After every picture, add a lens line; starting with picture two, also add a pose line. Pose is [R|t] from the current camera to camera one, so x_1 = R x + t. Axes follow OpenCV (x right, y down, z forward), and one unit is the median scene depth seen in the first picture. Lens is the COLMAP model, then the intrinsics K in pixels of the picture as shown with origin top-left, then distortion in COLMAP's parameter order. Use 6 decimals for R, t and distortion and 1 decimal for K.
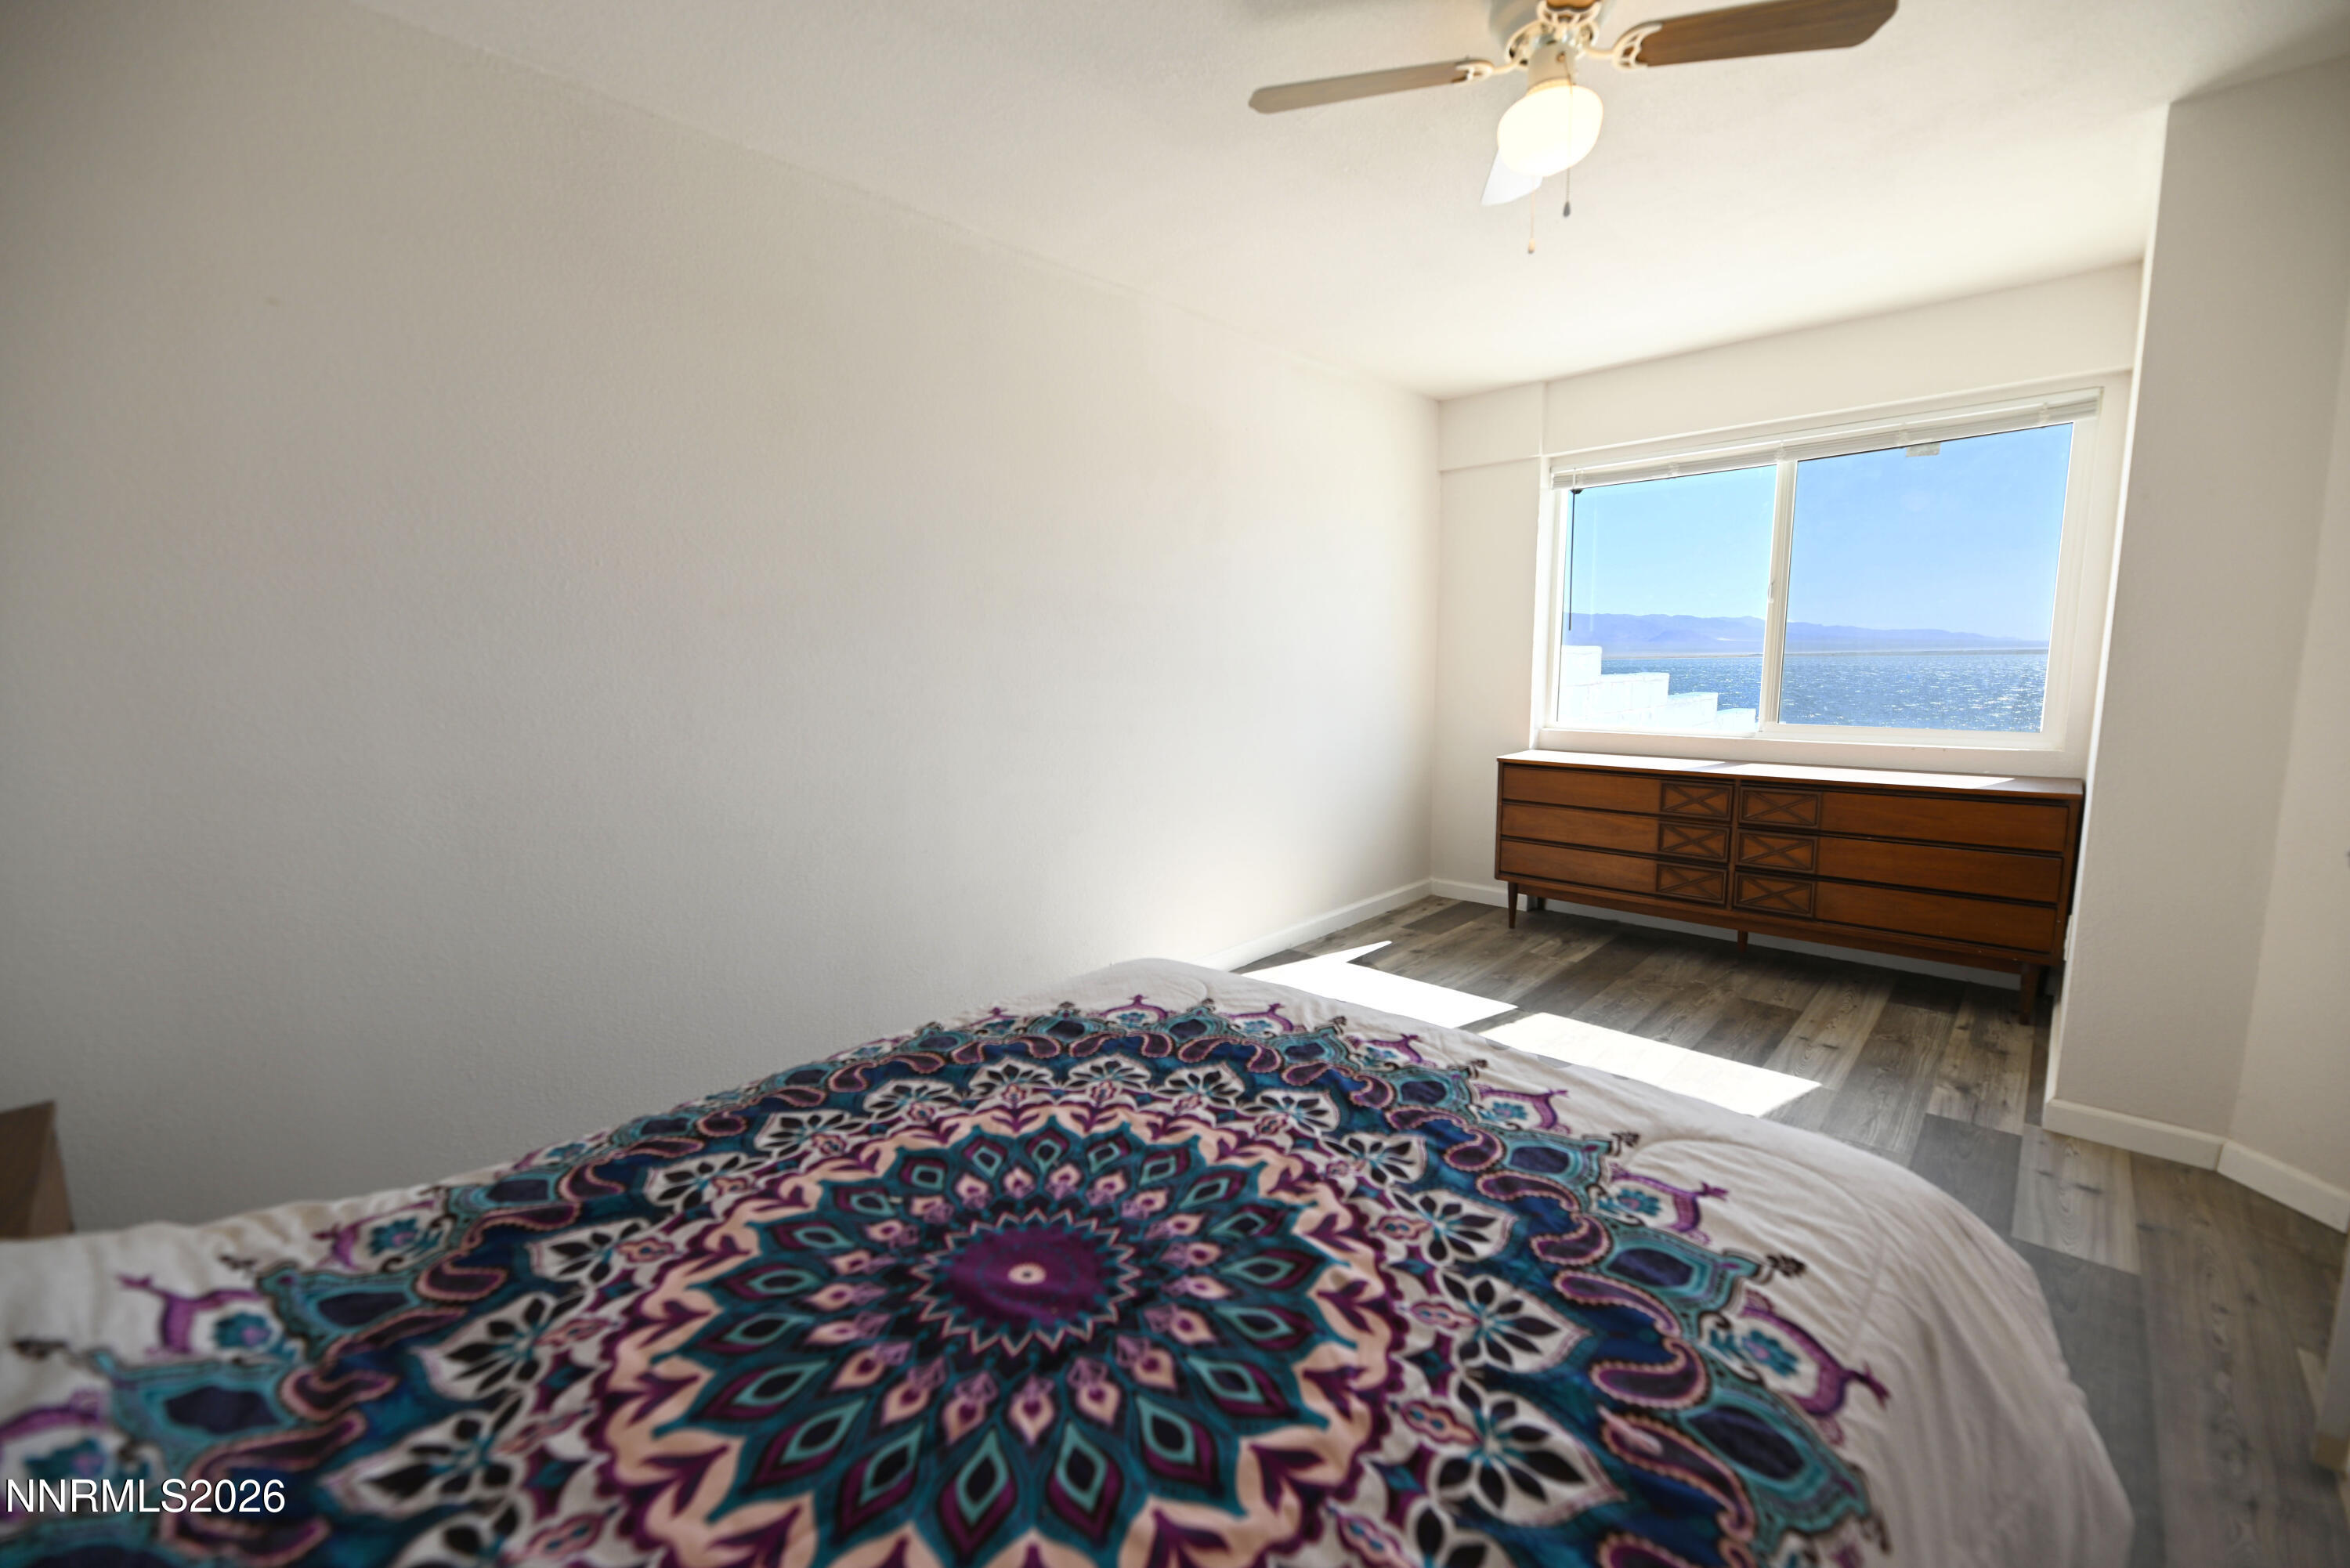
lens RADIAL K [[950.0, 0, 1174.5], [0, 950.0, 789.7], [0, 0, 1]] dist [-0.001326, -0.001747]
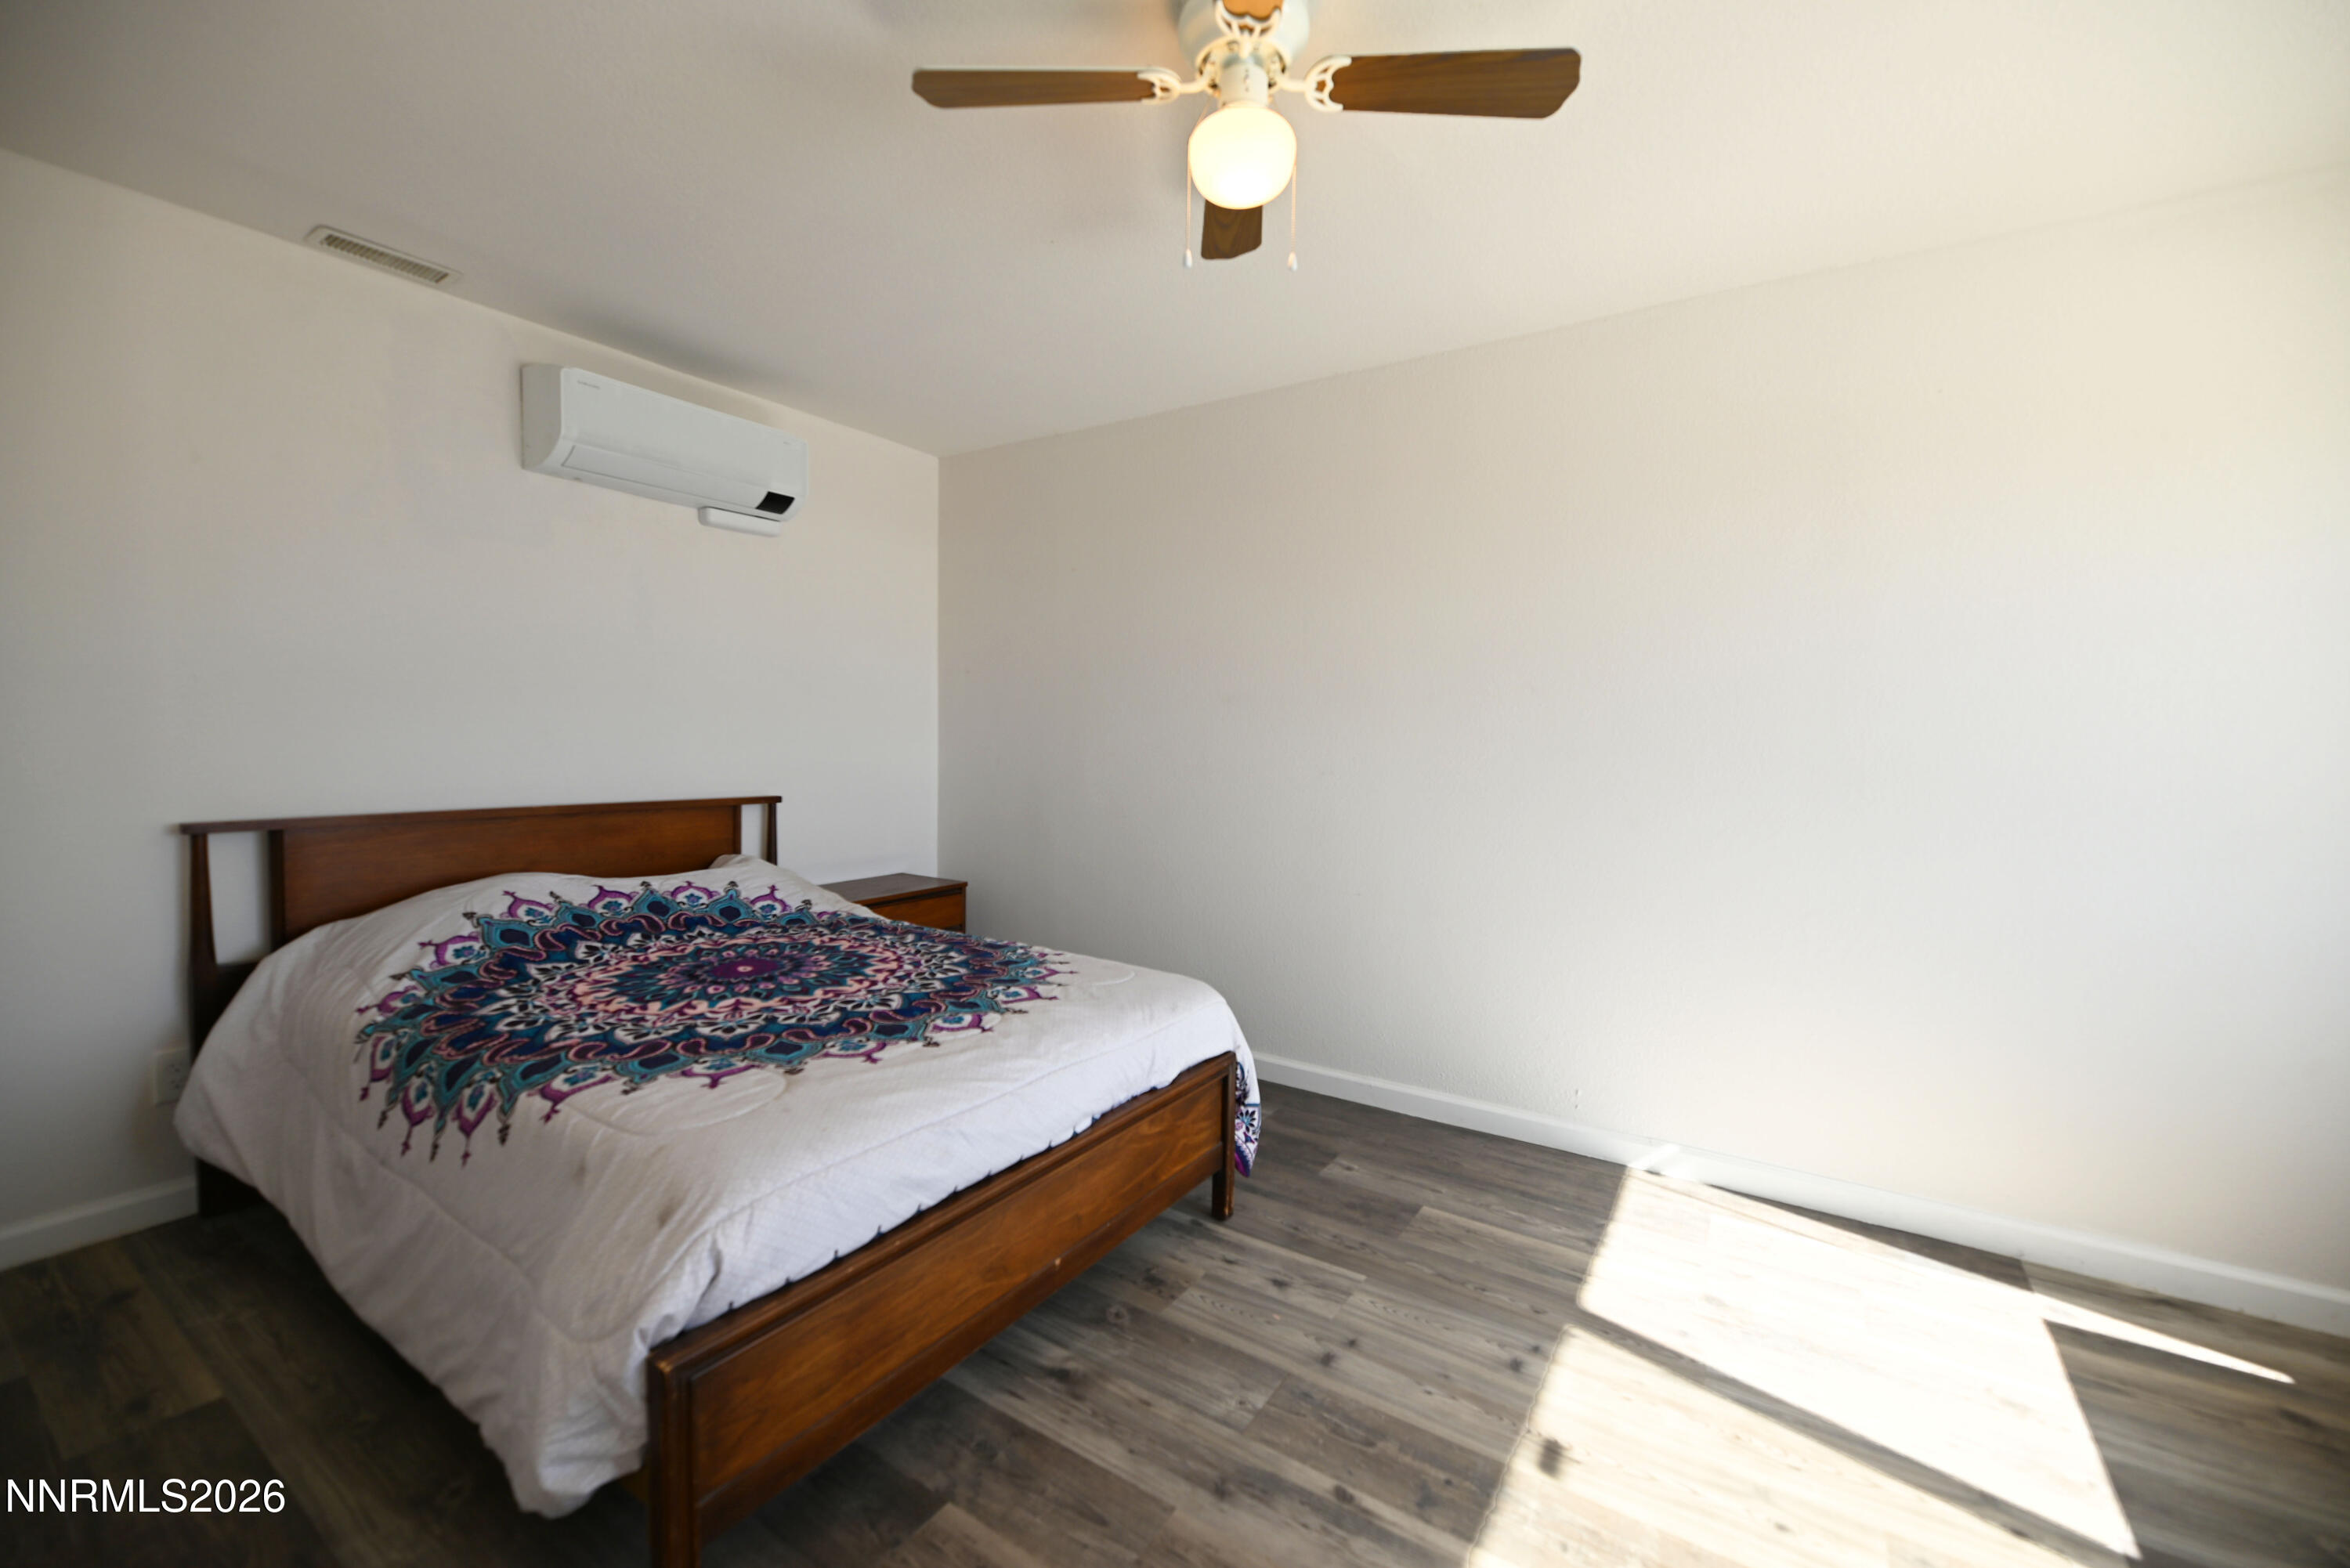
lens RADIAL K [[950.0, 0, 1168.5], [0, 950.0, 775.6], [0, 0, 1]] dist [-0.001326, -0.001747]
pose [[0.164266, 0.049159, -0.985190, 1.855847], [-0.155236, 0.987600, 0.023396, -0.164239], [0.974124, 0.149094, 0.169860, 1.206754]]
